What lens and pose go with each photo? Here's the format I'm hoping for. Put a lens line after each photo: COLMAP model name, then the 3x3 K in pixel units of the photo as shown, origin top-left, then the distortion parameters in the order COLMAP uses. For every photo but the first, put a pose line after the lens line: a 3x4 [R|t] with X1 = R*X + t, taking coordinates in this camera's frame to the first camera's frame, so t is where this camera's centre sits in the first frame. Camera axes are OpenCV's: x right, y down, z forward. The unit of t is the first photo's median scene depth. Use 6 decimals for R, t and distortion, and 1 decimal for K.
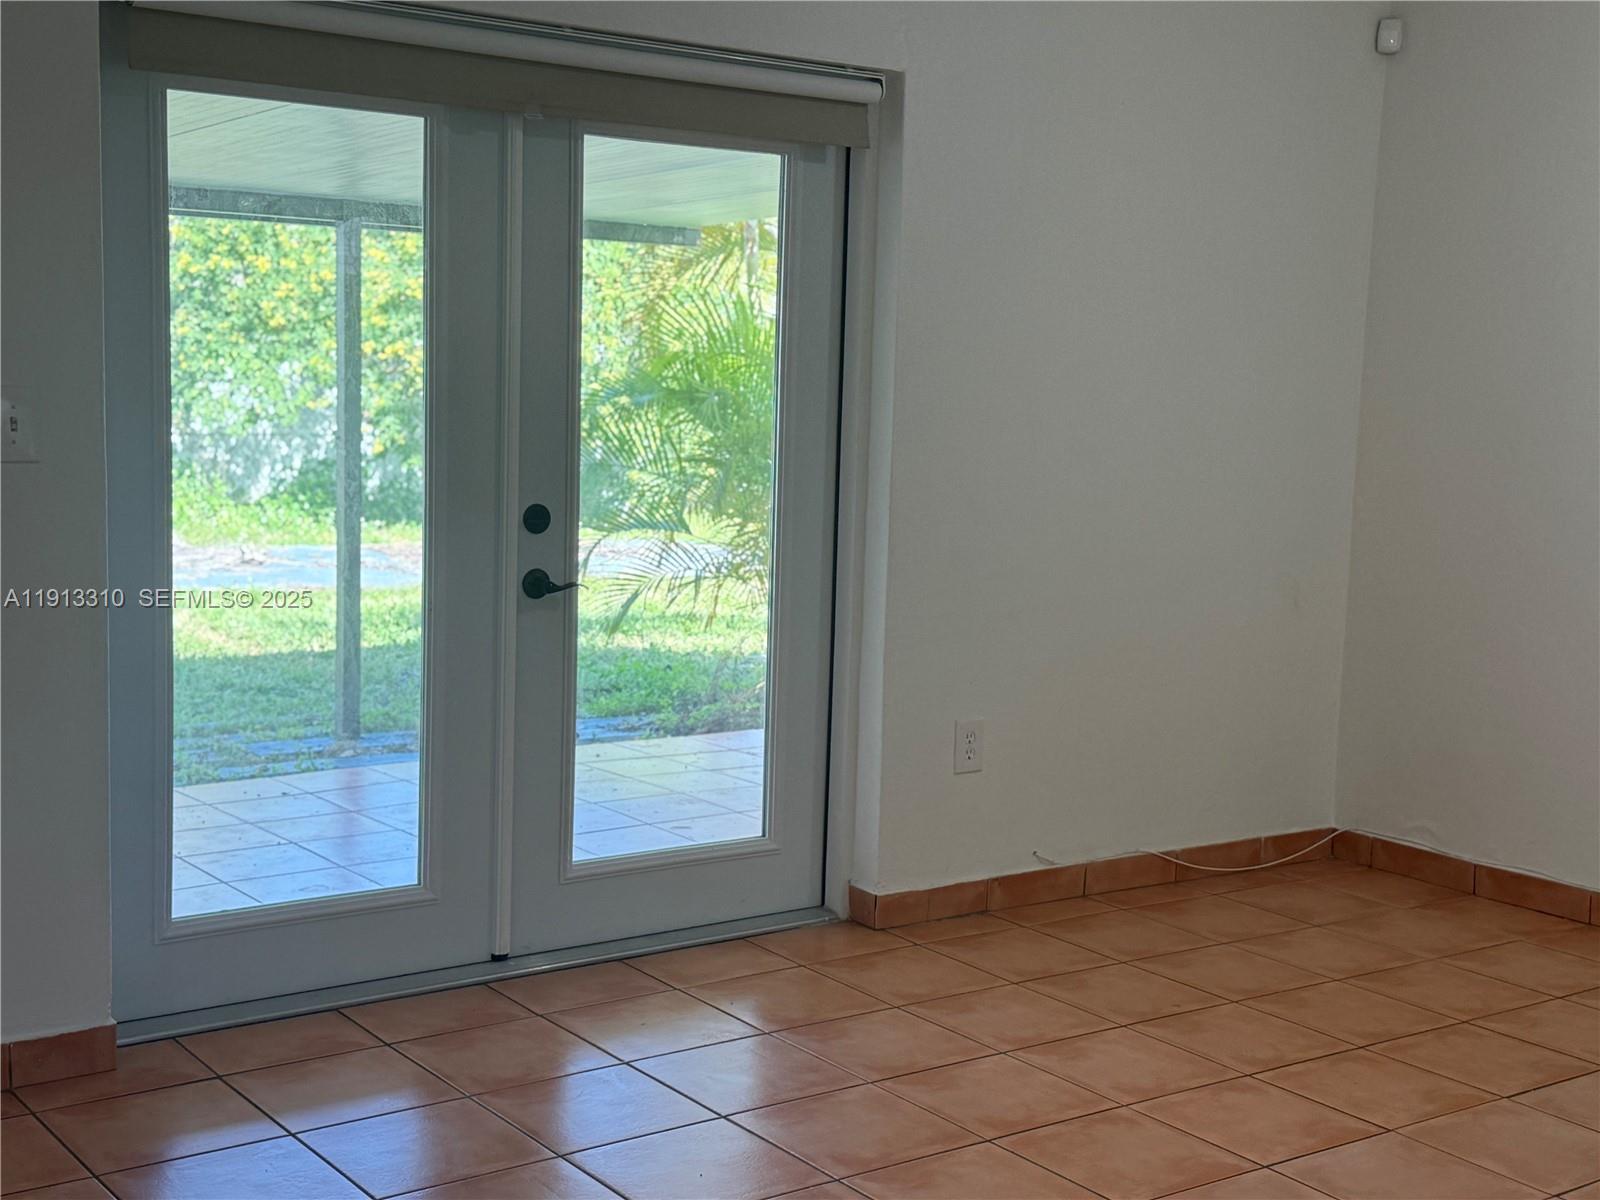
lens RADIAL K [[2042.8, 0, 800.0], [0, 2042.8, 600.0], [0, 0, 1]] dist [0.269245, 0.004512]
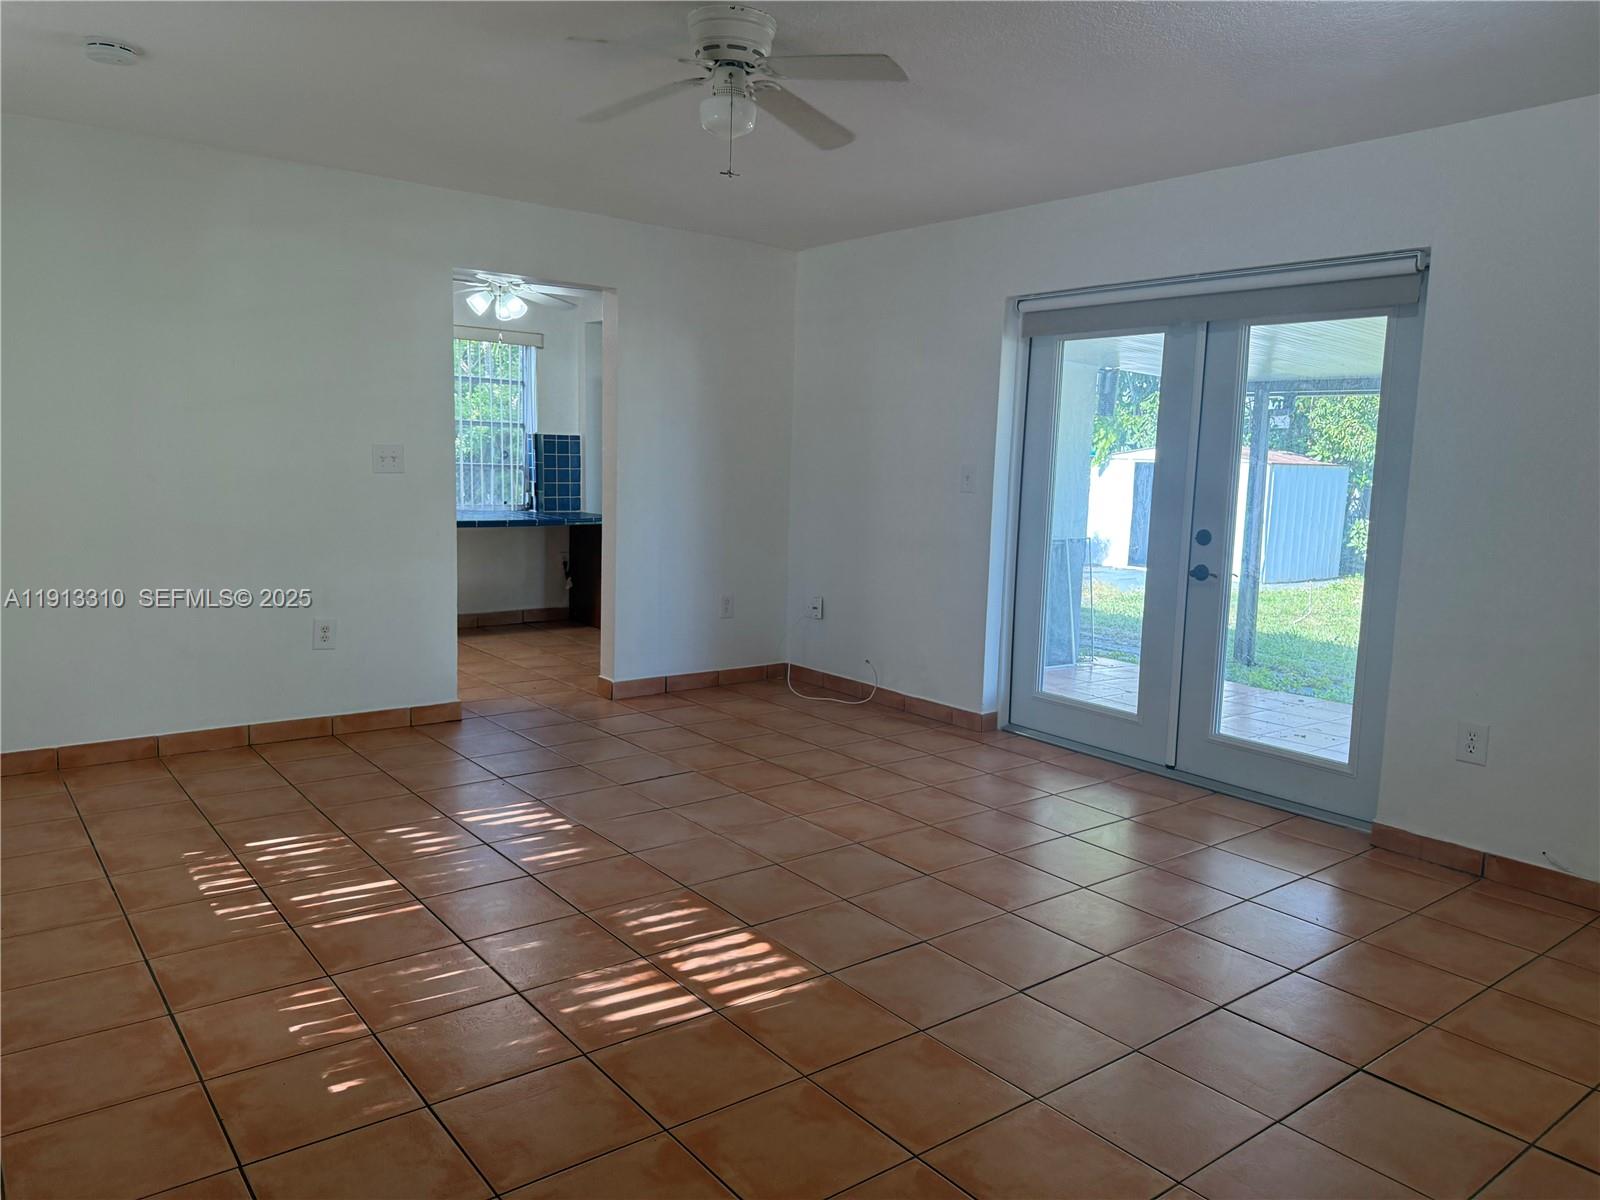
lens RADIAL K [[1148.2, 0, 800.0], [0, 1148.2, 600.0], [0, 0, 1]] dist [0.163349, -0.246522]
pose [[0.039332, 0.108809, -0.993284, 0.852772], [-0.135406, 0.985465, 0.102590, -0.040410], [0.990009, 0.130462, 0.053494, 0.559507]]
